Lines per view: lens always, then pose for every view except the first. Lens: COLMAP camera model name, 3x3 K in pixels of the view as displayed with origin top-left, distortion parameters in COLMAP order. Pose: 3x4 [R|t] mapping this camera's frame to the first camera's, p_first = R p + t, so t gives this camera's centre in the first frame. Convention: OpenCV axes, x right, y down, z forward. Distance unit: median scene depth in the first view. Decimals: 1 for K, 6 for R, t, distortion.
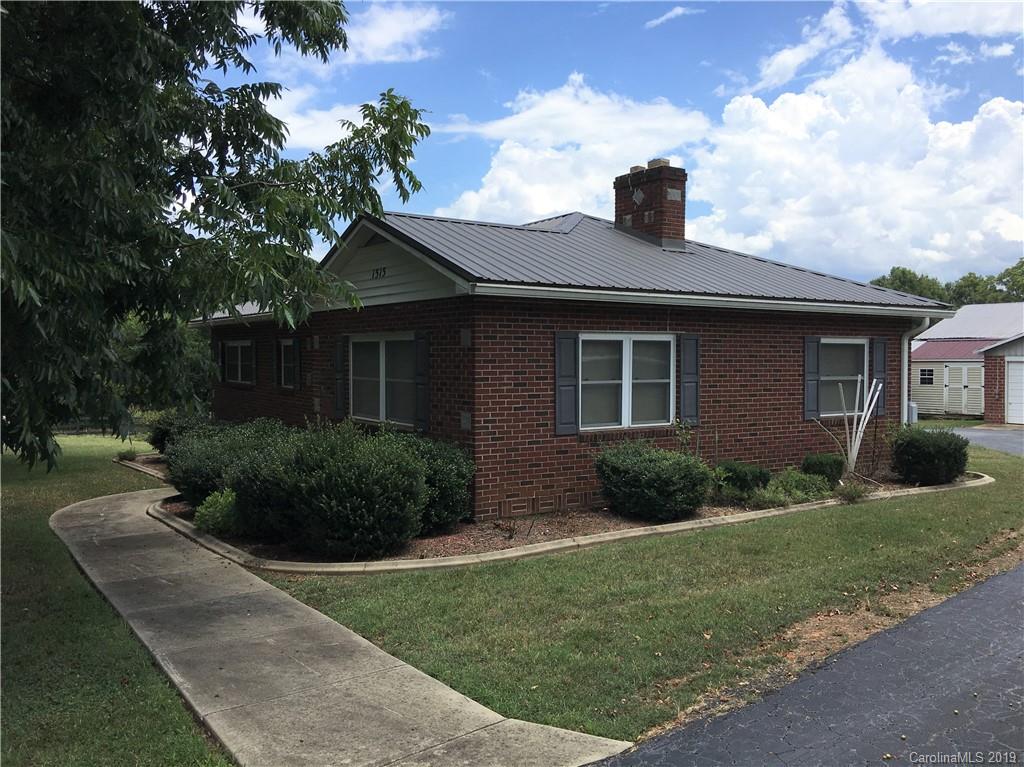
lens RADIAL K [[866.3, 0, 503.1], [0, 866.3, 381.9], [0, 0, 1]] dist [0.078624, -0.122102]
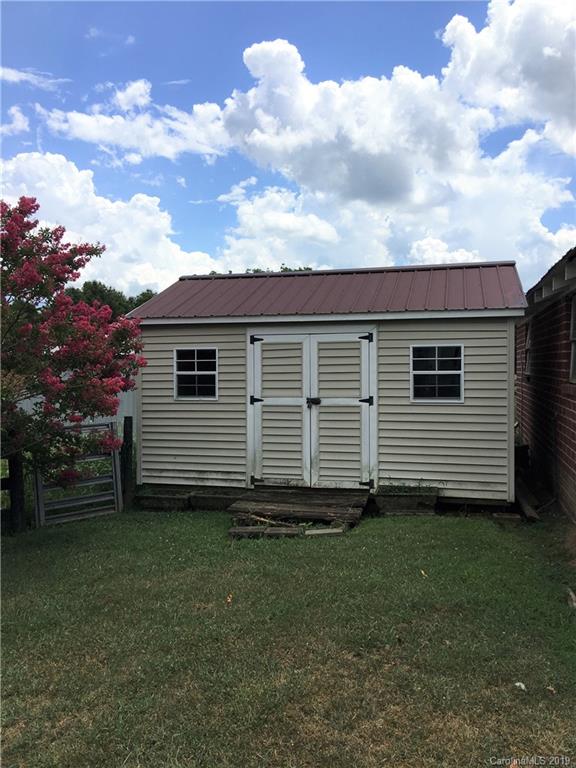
lens RADIAL K [[649.7, 0, 288.0], [0, 649.7, 384.0], [0, 0, 1]] dist [0.078624, -0.122102]
pose [[0.753774, -0.021987, 0.656766, 0.351138], [0.021450, 0.999731, 0.008850, -0.003116], [-0.656784, 0.007417, 0.754043, 0.796920]]
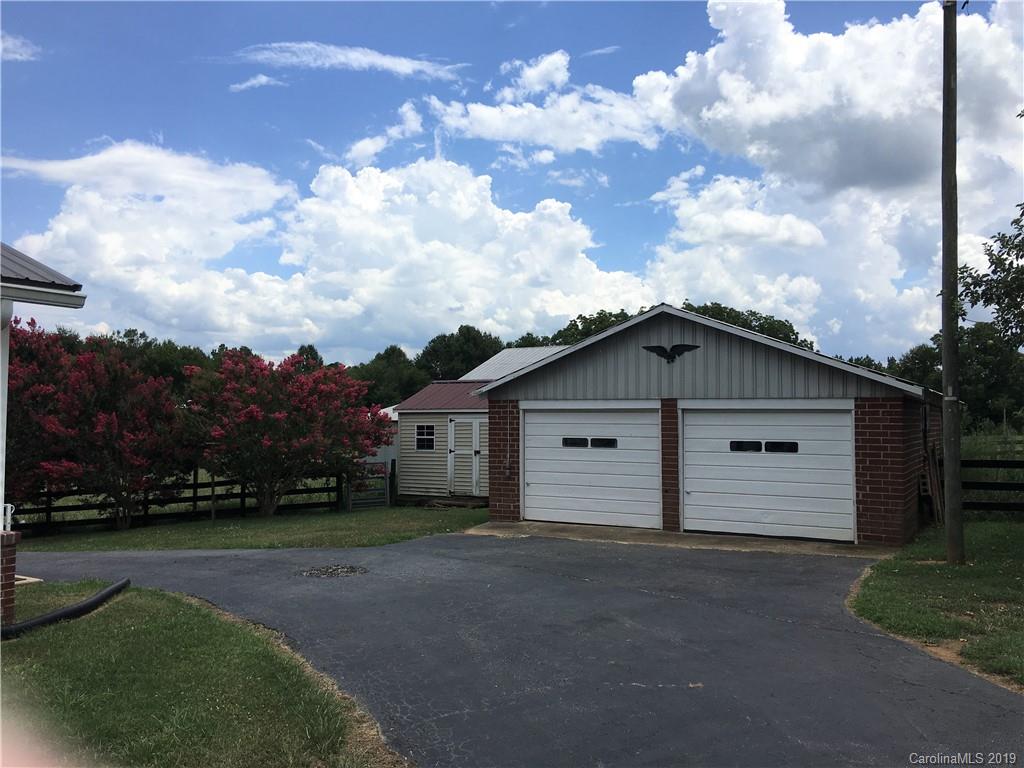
lens RADIAL K [[866.3, 0, 503.1], [0, 866.3, 382.4], [0, 0, 1]] dist [0.078624, -0.122102]
pose [[0.901055, 0.017781, 0.433341, 0.260791], [0.011918, 0.997767, -0.065721, -0.003446], [-0.433542, 0.064382, 0.898831, 0.406879]]
